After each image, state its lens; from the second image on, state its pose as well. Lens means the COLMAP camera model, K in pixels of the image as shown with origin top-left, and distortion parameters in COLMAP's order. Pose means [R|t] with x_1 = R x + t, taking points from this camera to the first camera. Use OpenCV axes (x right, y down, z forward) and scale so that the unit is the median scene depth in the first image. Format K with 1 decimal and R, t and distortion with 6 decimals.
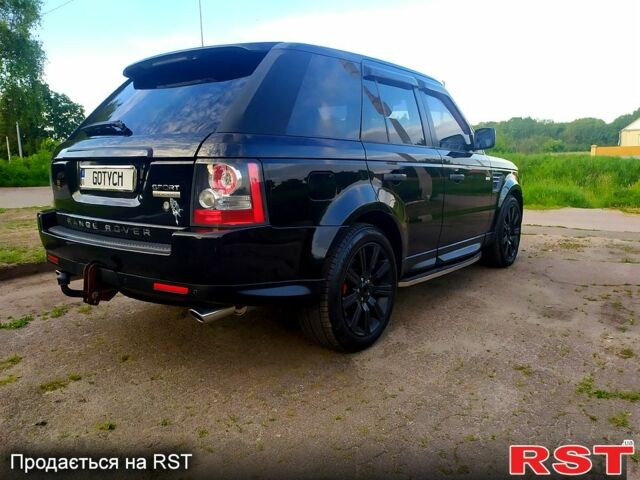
lens RADIAL K [[482.1, 0, 320.0], [0, 482.1, 240.0], [0, 0, 1]] dist [0.004215, 0.000075]
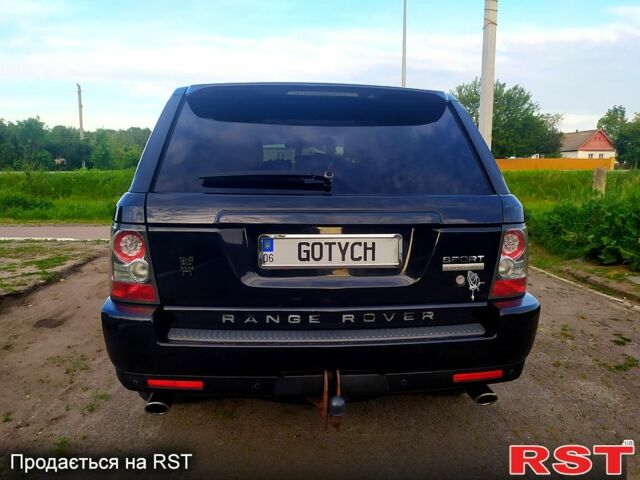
lens RADIAL K [[482.1, 0, 320.0], [0, 482.1, 240.0], [0, 0, 1]] dist [0.004215, 0.000075]
pose [[0.746958, -0.084147, 0.659525, -0.974732], [0.096109, 0.995206, 0.018125, -0.166607], [-0.657888, 0.049848, 0.751464, 0.480353]]
